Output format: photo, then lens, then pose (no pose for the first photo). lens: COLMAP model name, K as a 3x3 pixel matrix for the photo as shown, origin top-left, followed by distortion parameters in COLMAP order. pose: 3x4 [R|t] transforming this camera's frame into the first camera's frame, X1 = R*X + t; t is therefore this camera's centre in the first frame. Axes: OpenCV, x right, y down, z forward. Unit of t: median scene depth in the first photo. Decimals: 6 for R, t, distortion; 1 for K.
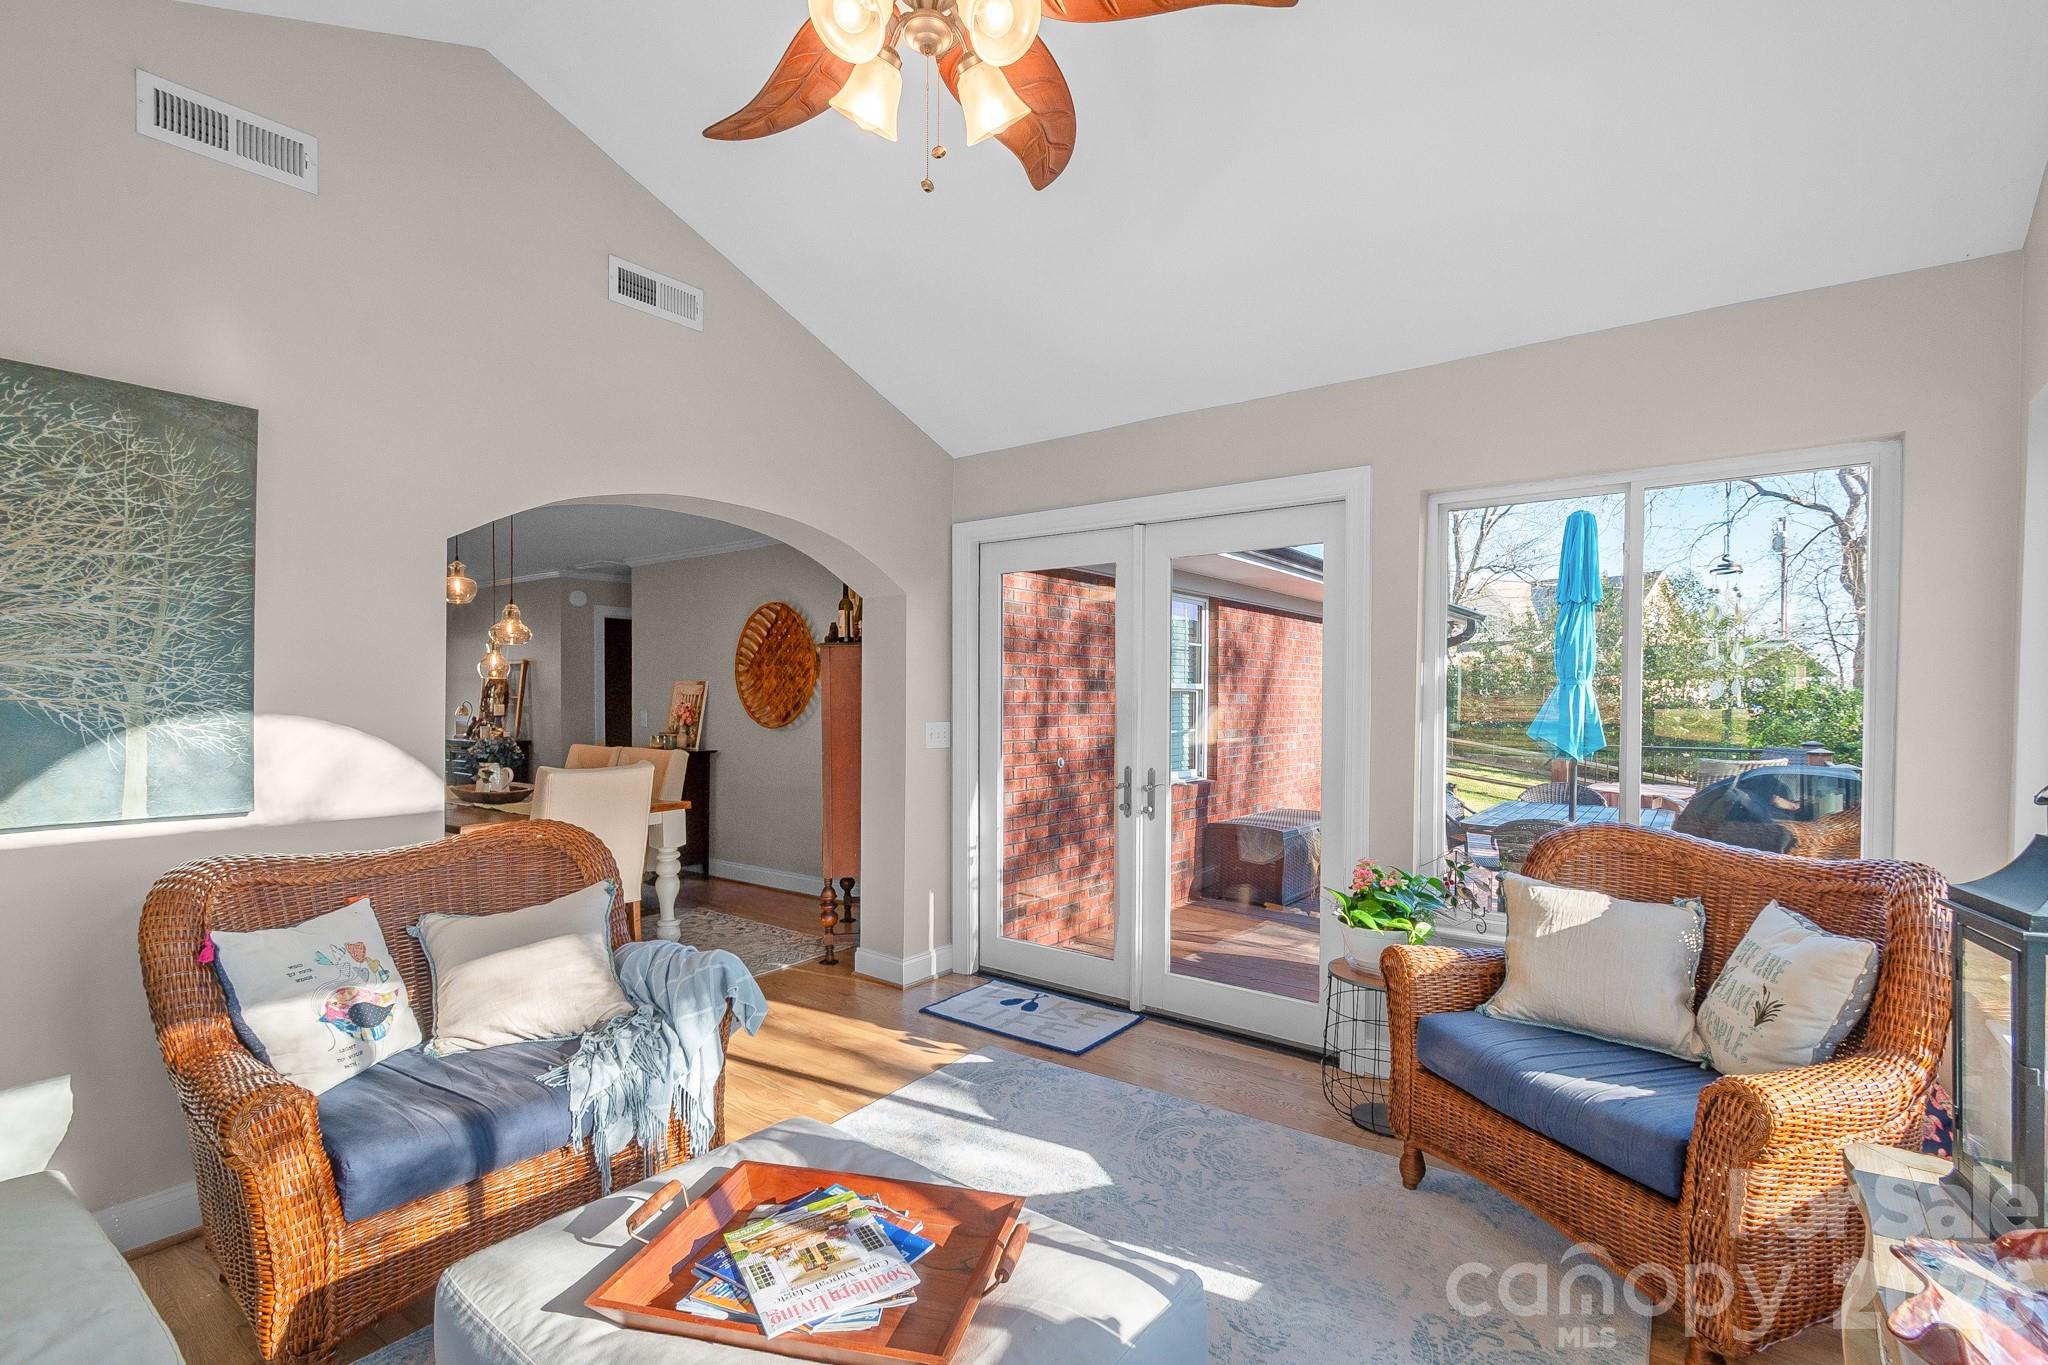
lens RADIAL K [[936.7, 0, 1042.9], [0, 936.7, 700.2], [0, 0, 1]] dist [0.007322, -0.004052]
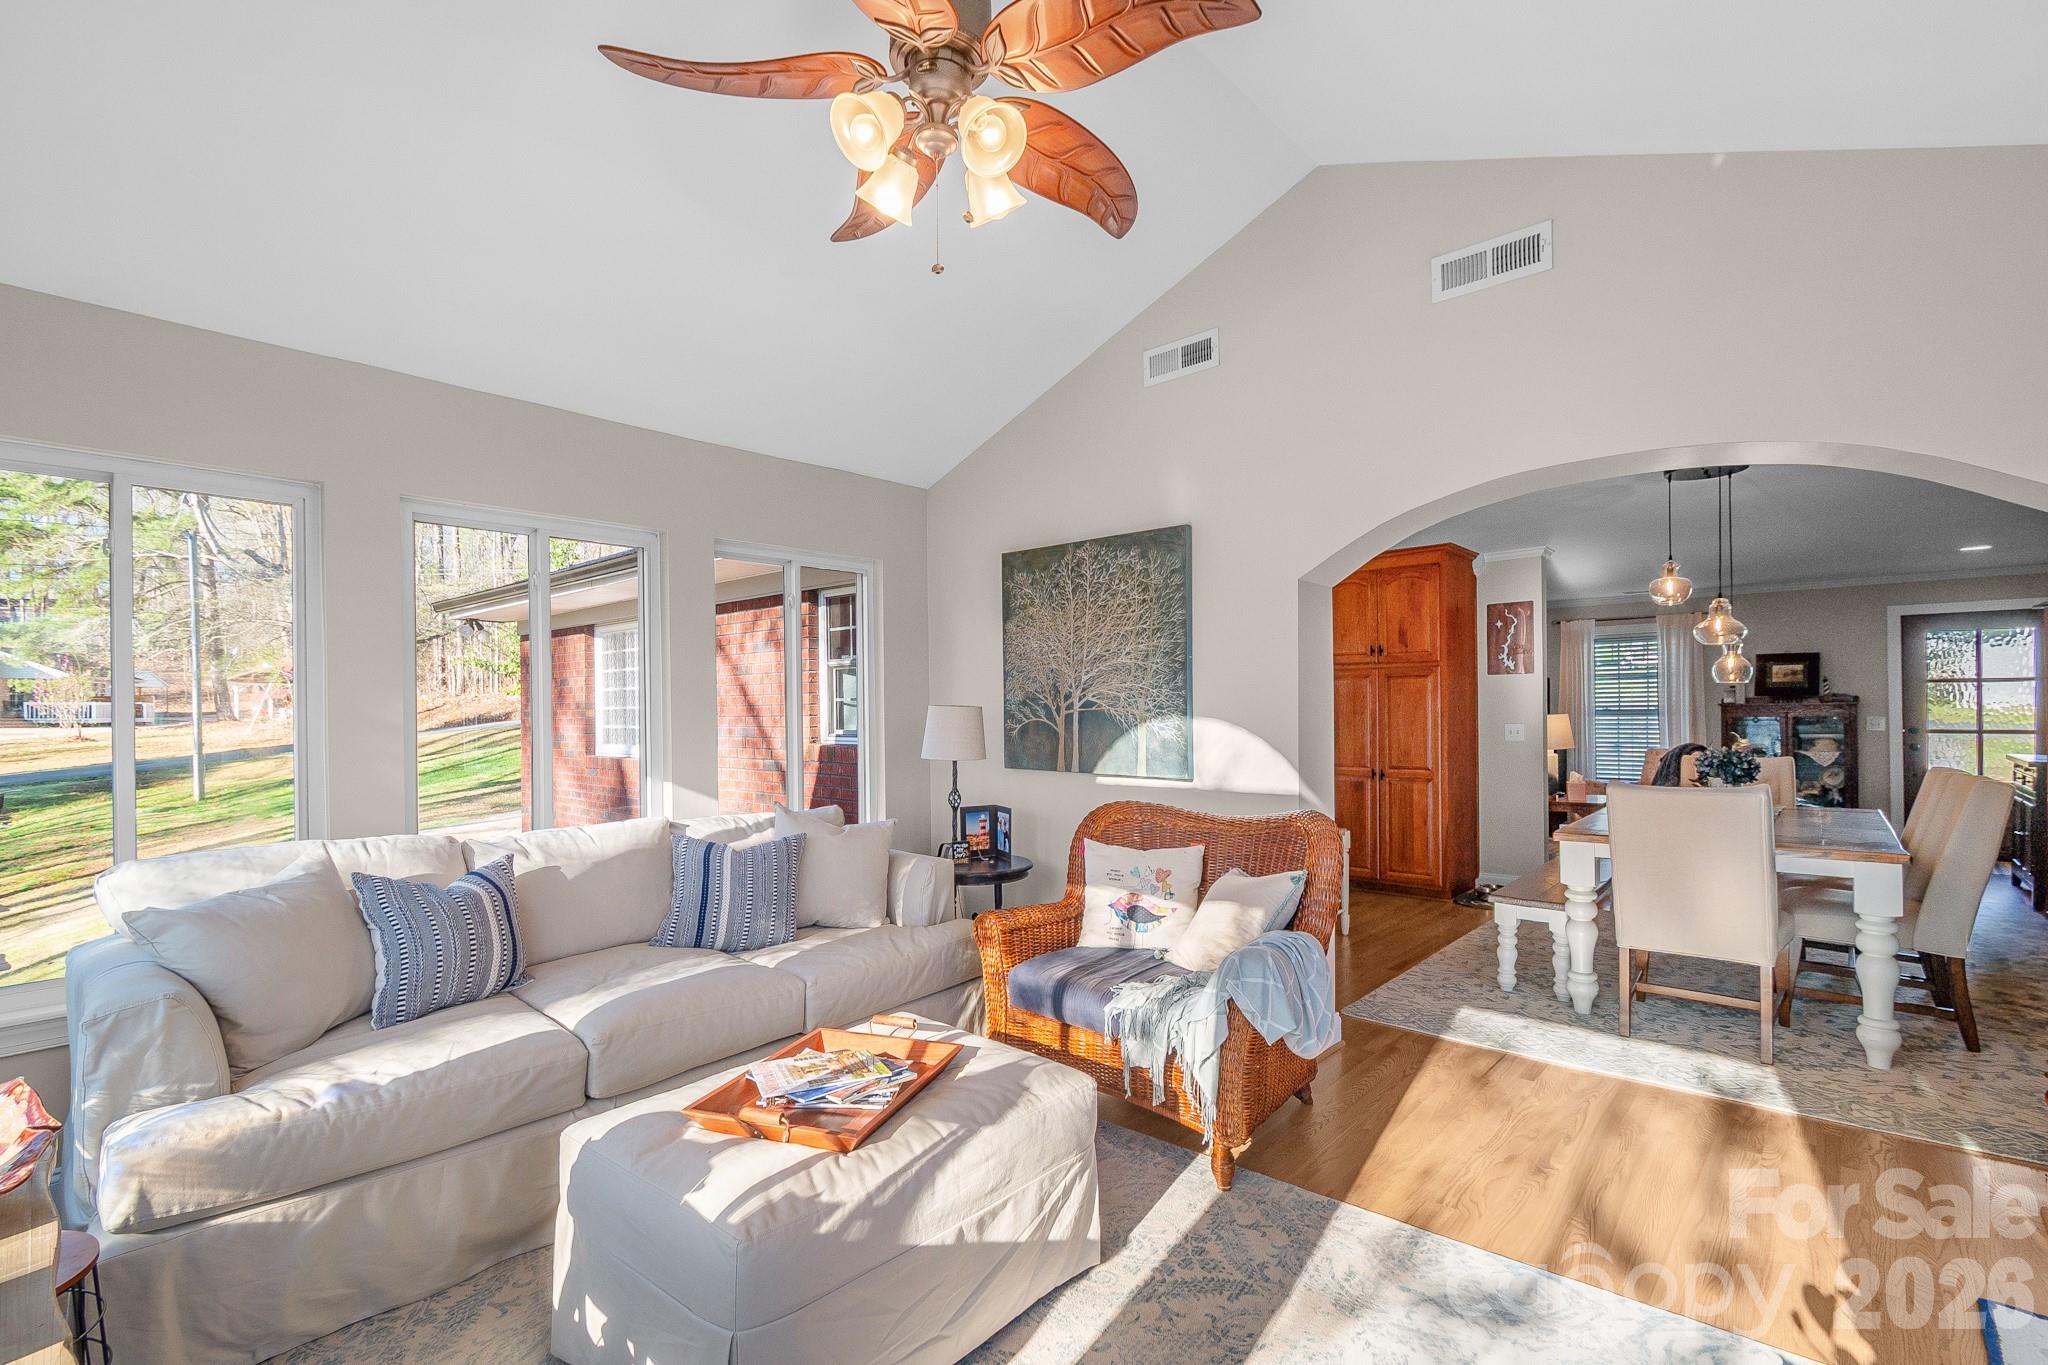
lens RADIAL K [[936.7, 0, 1035.2], [0, 936.7, 696.1], [0, 0, 1]] dist [0.007322, -0.004052]
pose [[-0.101955, -0.021377, -0.994559, 0.788346], [0.004851, 0.999747, -0.021986, 0.013556], [0.994777, -0.007066, -0.101825, 0.954902]]
